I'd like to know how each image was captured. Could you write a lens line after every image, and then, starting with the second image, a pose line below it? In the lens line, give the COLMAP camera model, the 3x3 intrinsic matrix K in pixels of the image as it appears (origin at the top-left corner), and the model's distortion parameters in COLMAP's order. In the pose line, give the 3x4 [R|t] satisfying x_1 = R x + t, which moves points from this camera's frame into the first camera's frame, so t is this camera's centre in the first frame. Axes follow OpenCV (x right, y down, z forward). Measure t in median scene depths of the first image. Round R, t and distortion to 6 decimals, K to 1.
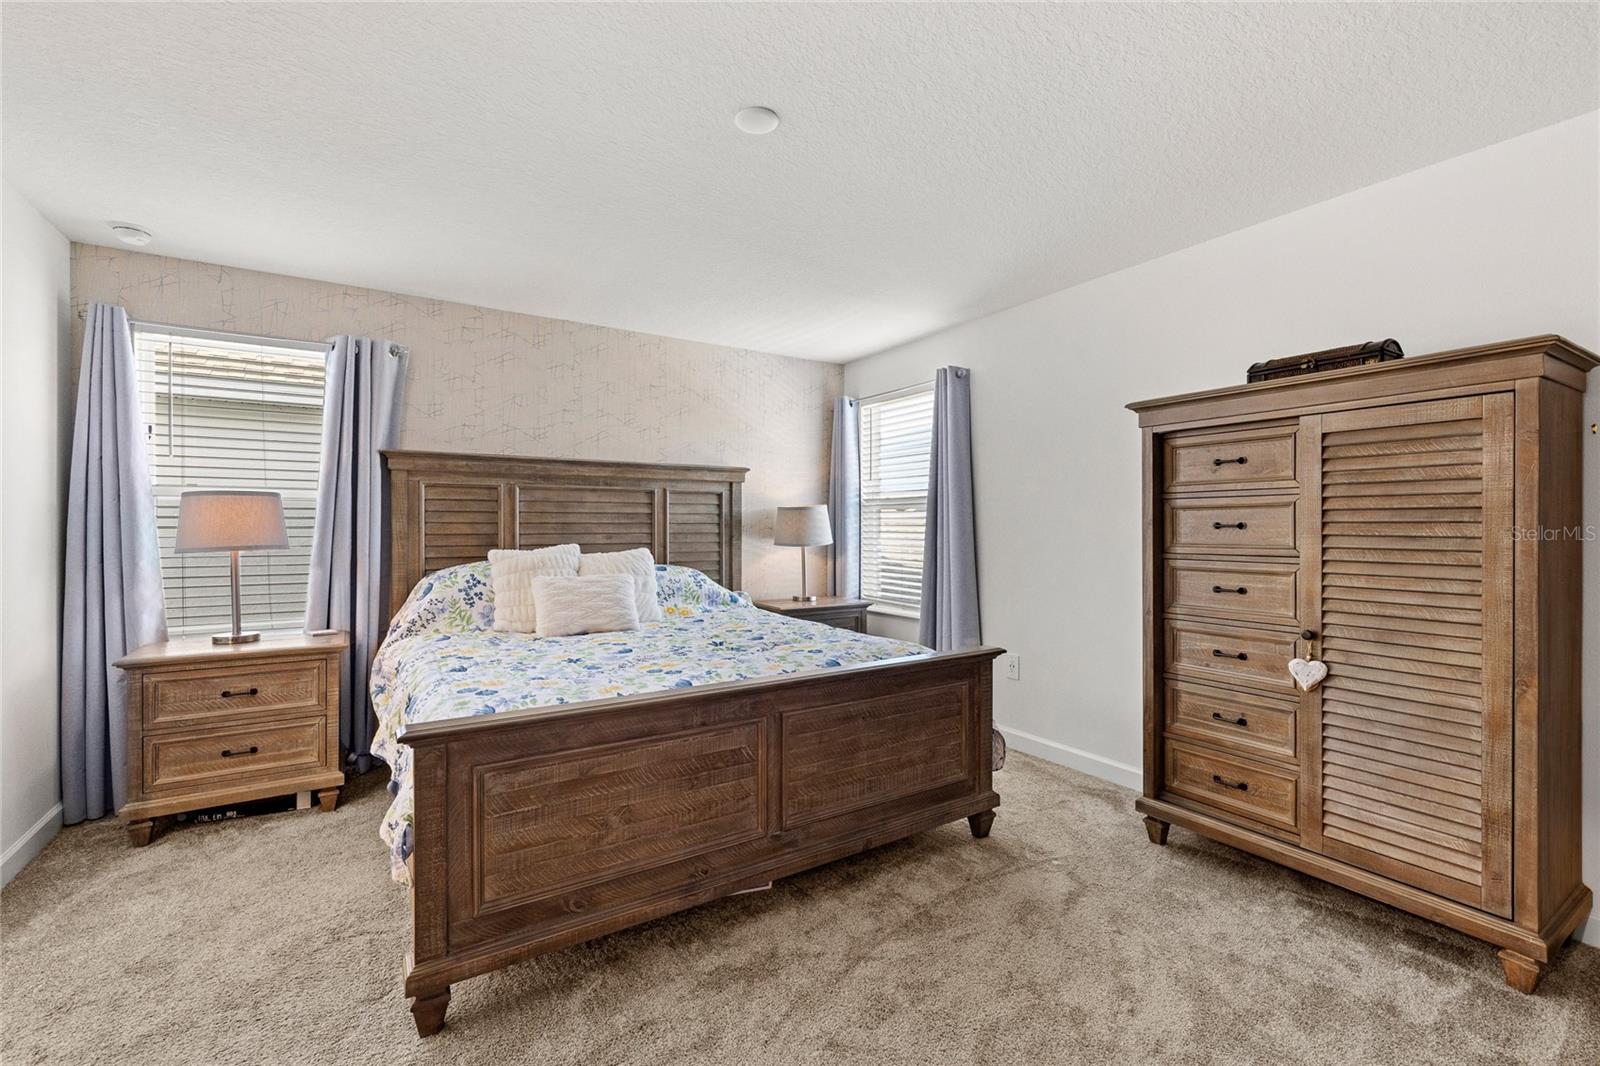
lens RADIAL K [[689.7, 0, 800.8], [0, 689.7, 528.0], [0, 0, 1]] dist [-0.001025, -0.000006]
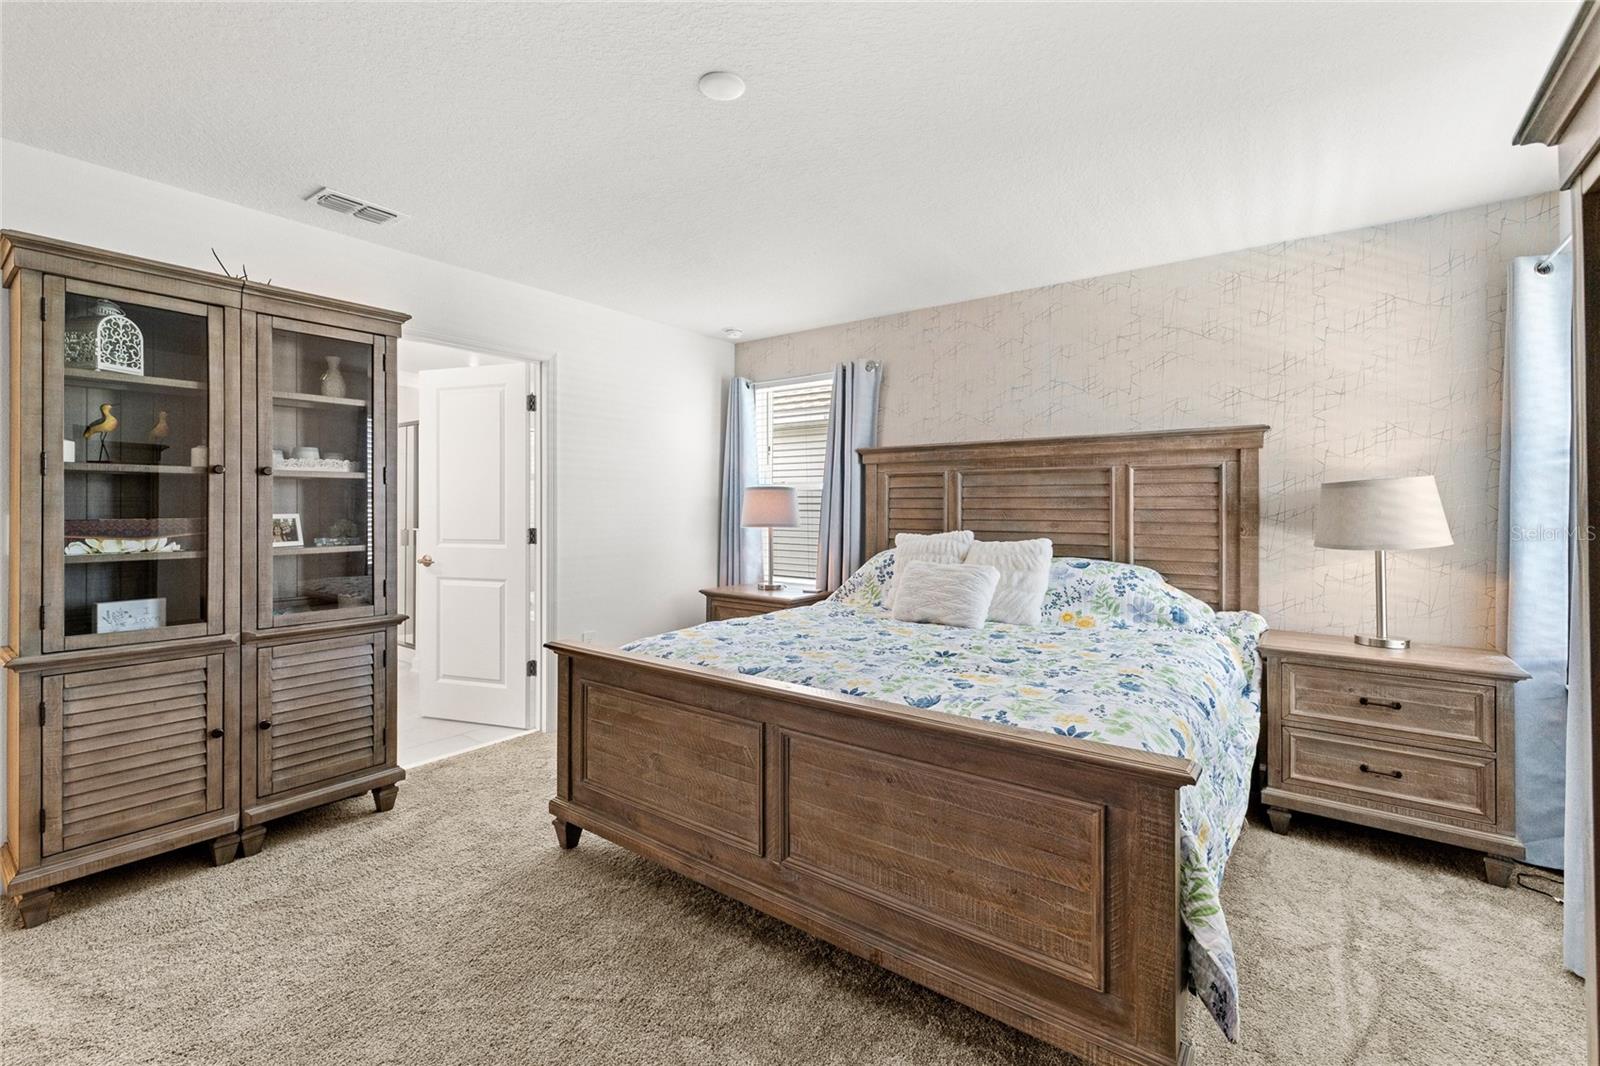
lens RADIAL K [[689.7, 0, 770.0], [0, 689.7, 506.7], [0, 0, 1]] dist [-0.001025, -0.000006]
pose [[0.330673, -0.000537, -0.943745, 0.440083], [-0.007766, 0.999964, -0.003290, -0.004290], [0.943713, 0.008417, 0.330657, 0.388913]]
